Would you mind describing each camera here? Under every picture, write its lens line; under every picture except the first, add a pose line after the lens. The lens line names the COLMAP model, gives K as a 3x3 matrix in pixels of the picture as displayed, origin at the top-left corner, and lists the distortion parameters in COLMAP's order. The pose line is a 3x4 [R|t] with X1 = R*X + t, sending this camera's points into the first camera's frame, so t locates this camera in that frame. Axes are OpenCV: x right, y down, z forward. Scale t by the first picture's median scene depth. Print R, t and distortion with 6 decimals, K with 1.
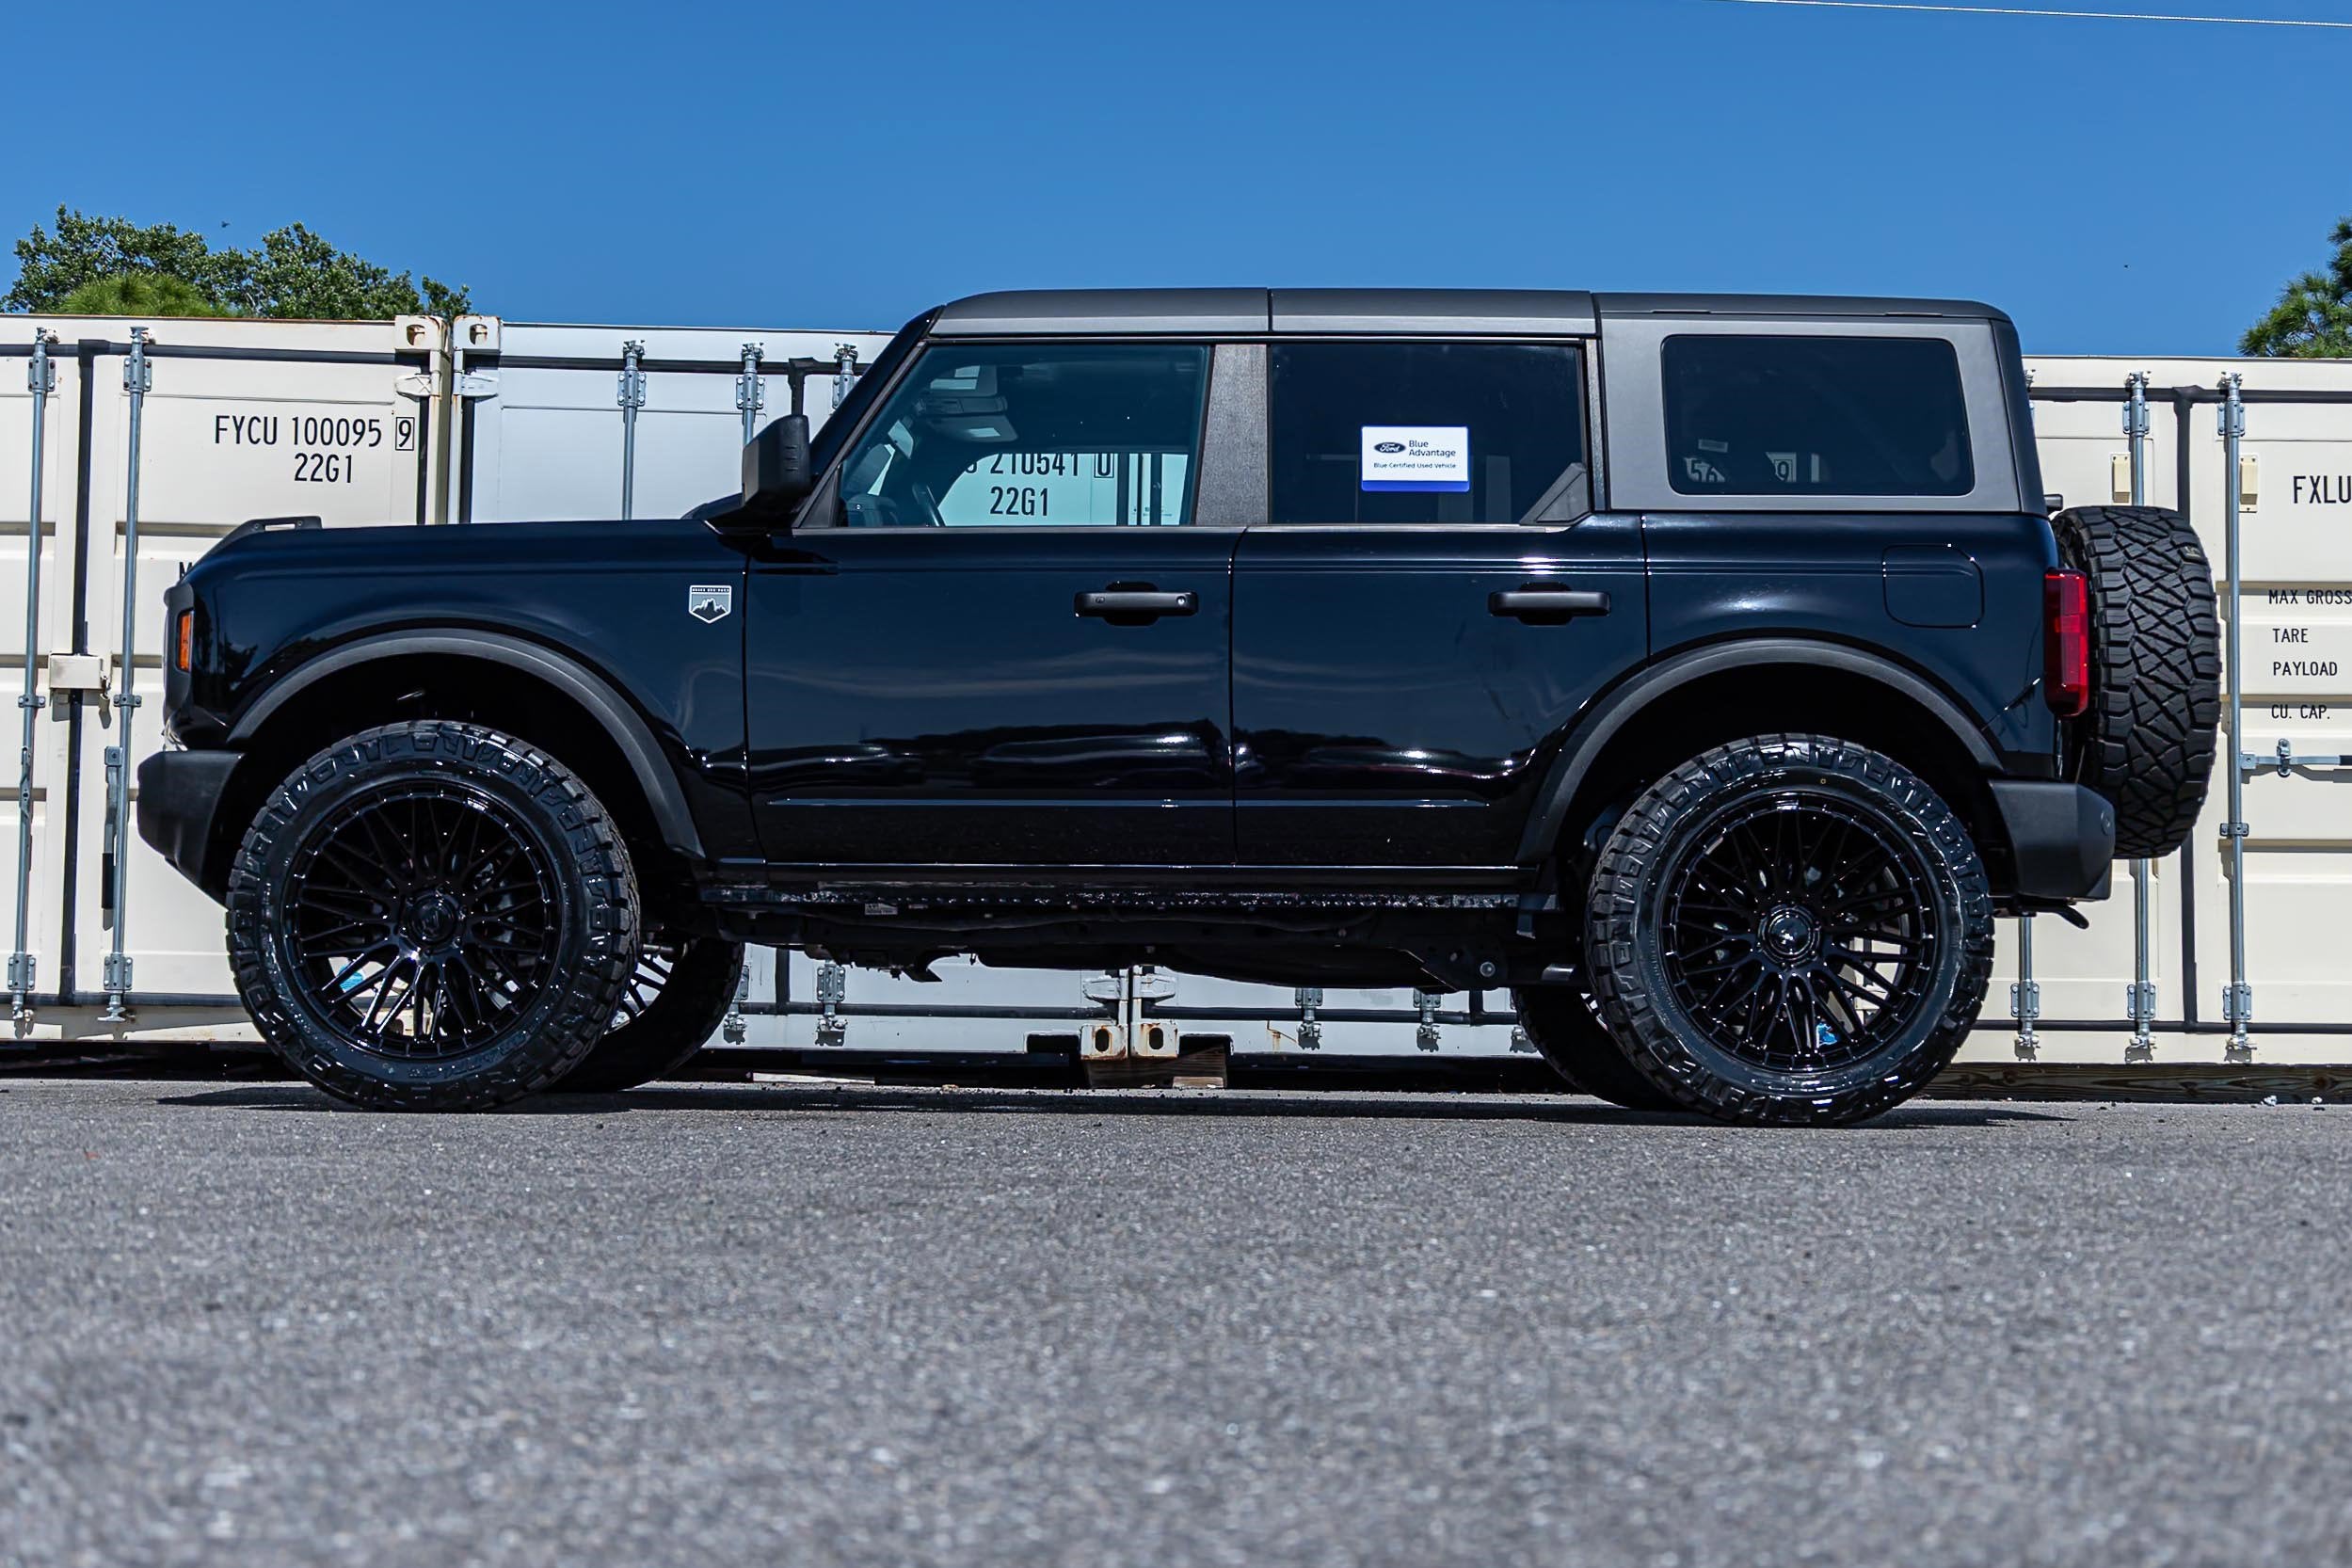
lens RADIAL K [[3069.3, 0, 1289.9], [0, 3069.3, 797.5], [0, 0, 1]] dist [-0.032464, 0.000000]
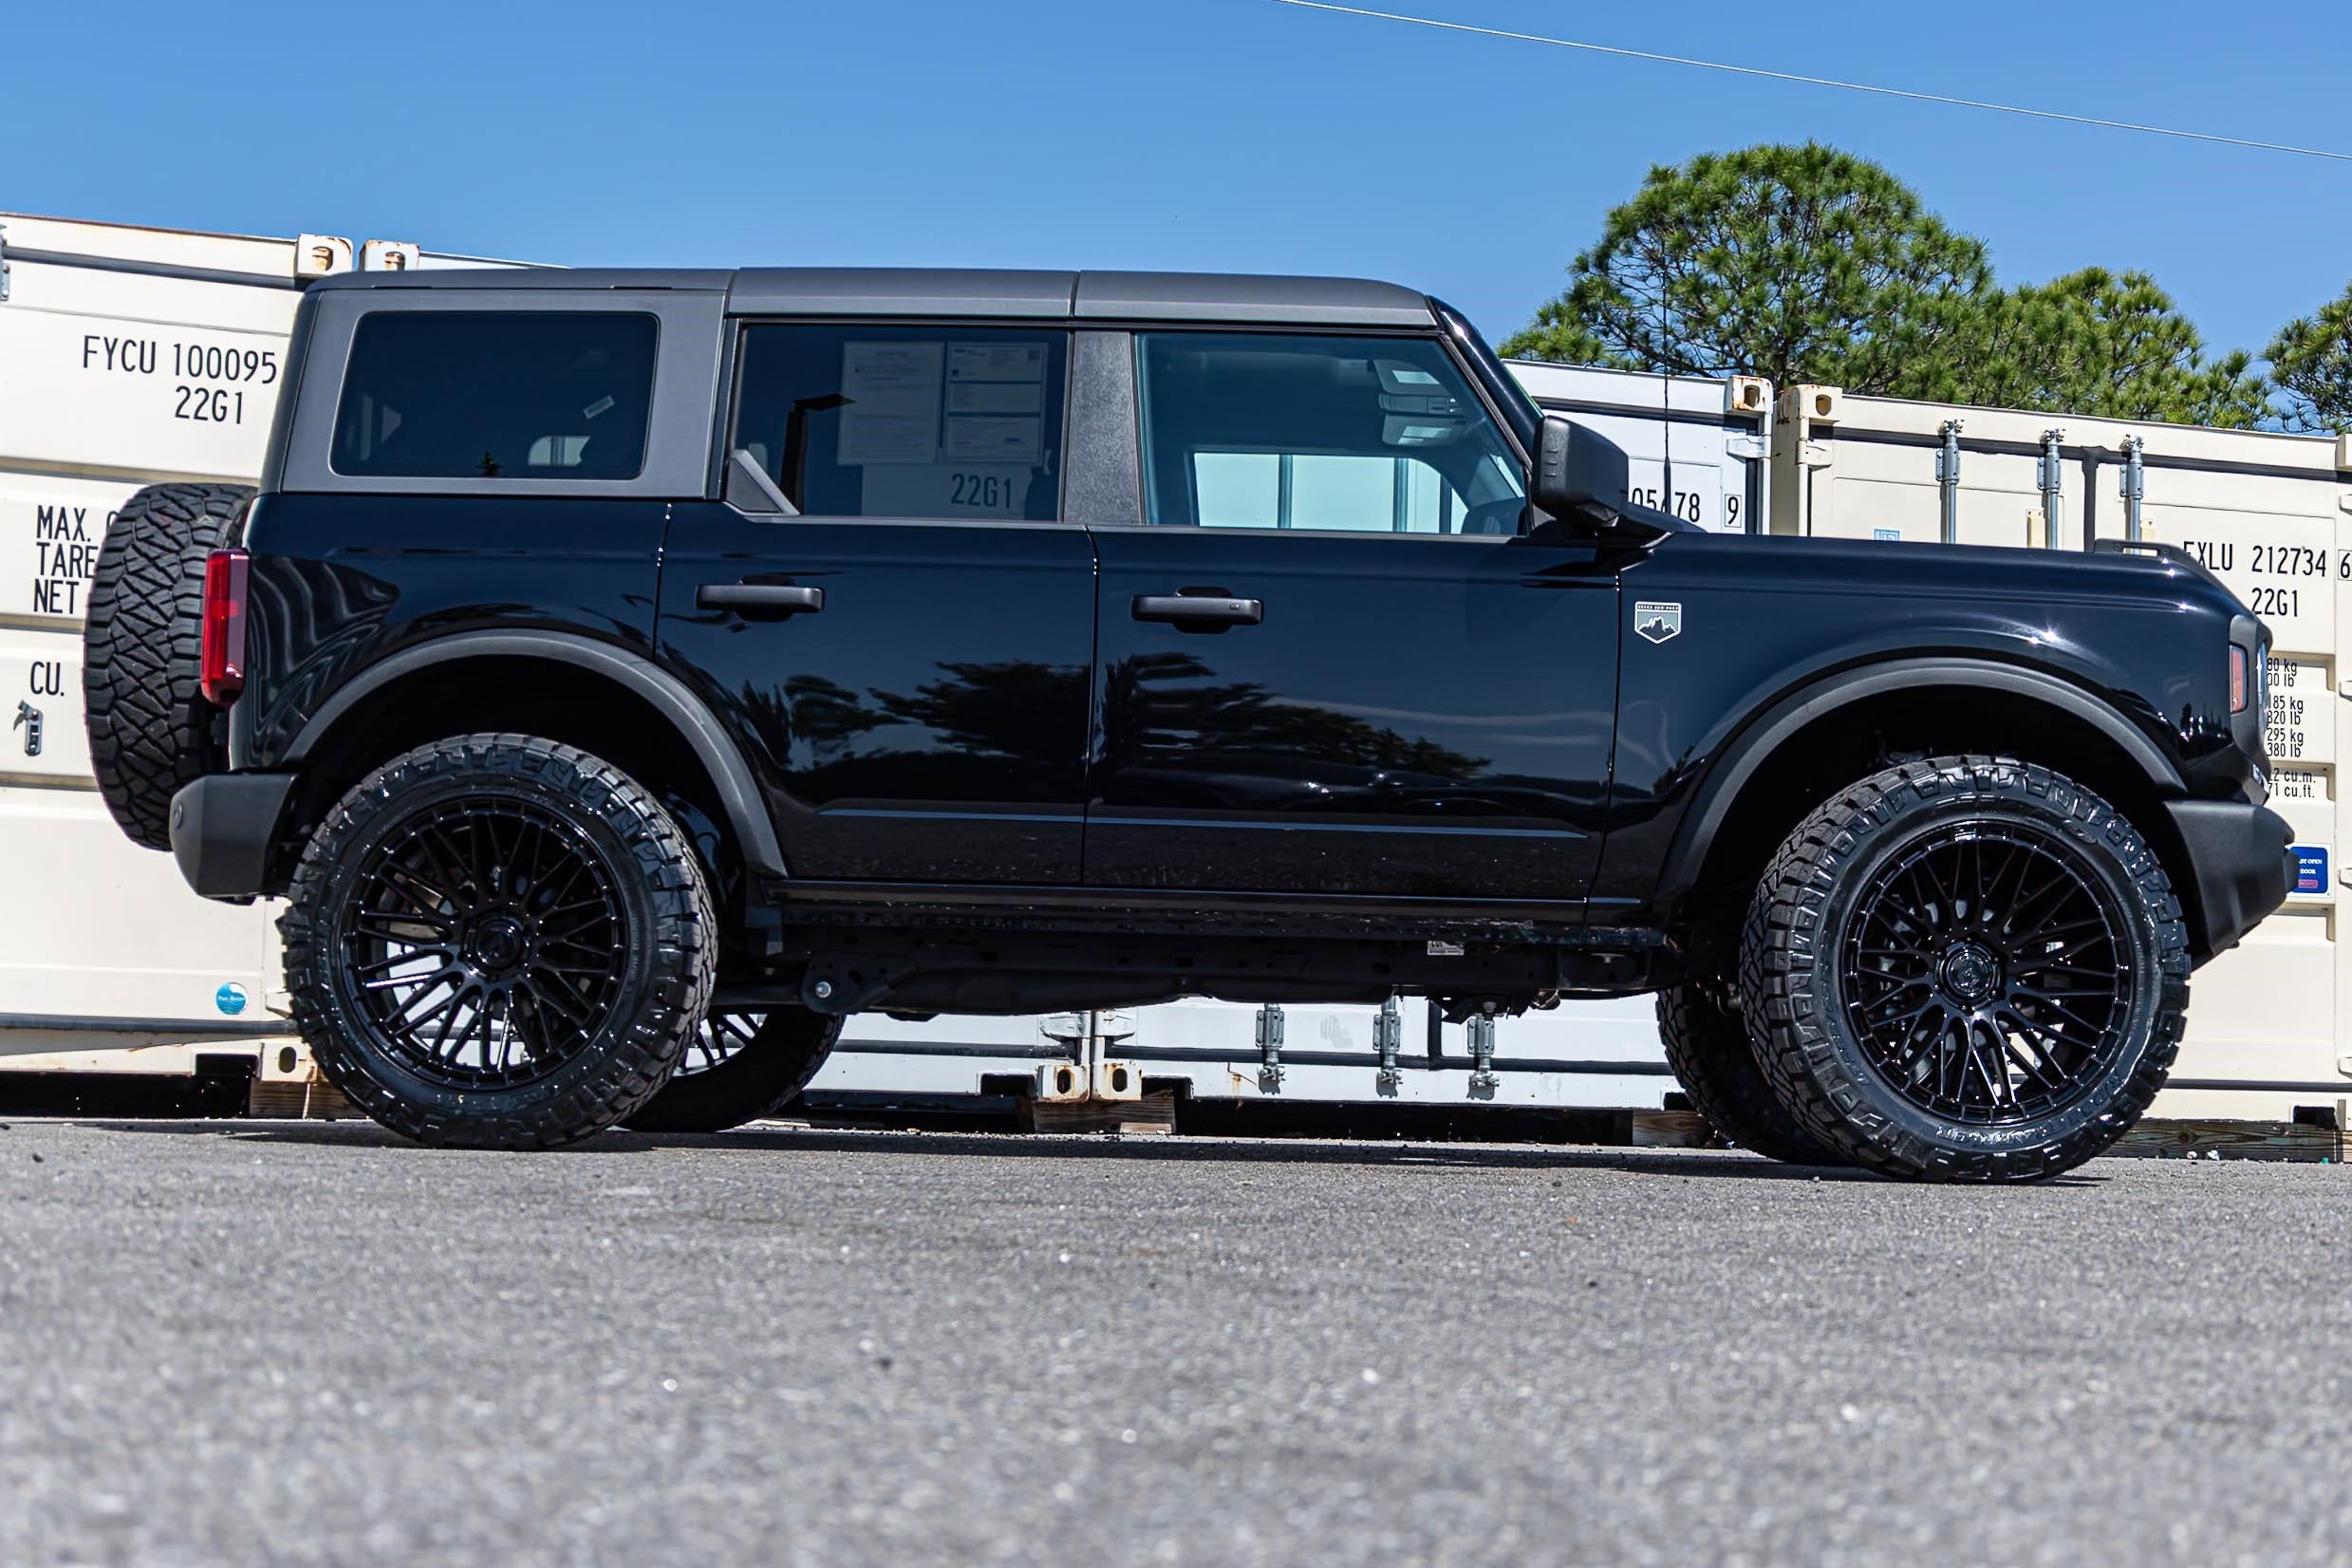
lens RADIAL K [[3473.9, 0, 1166.0], [0, 3473.9, 788.1], [0, 0, 1]] dist [-0.020364, 0.000000]
pose [[0.958653, 0.036371, 0.282245, -0.328469], [-0.036355, 0.999325, -0.005298, -0.004751], [-0.282248, -0.005182, 0.959328, -0.011945]]
